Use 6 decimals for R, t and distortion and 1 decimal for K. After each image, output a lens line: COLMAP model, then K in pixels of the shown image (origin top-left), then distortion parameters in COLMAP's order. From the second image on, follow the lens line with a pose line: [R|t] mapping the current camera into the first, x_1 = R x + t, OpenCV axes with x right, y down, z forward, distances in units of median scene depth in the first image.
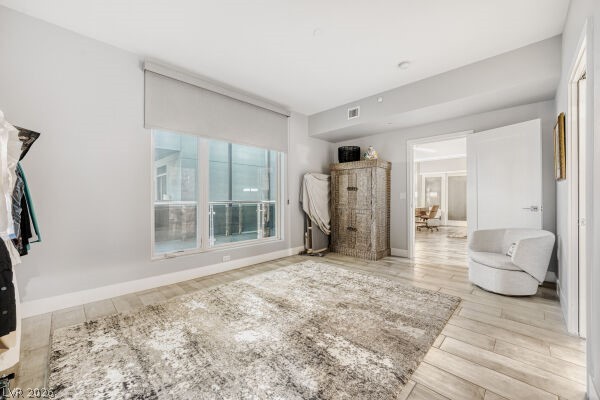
lens RADIAL K [[232.8, 0, 296.3], [0, 232.8, 199.9], [0, 0, 1]] dist [-0.009775, 0.000815]
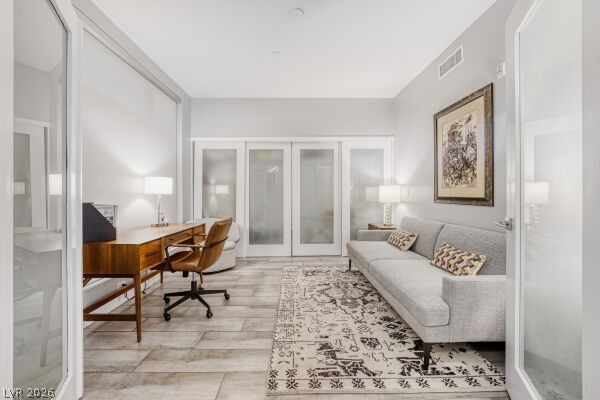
lens RADIAL K [[232.8, 0, 296.7], [0, 232.8, 197.5], [0, 0, 1]] dist [-0.009775, 0.000815]
pose [[0.689567, -0.006611, 0.724192, 0.373904], [0.008589, 0.999963, 0.000950, -0.006258], [-0.724171, 0.005565, 0.689598, 0.595873]]
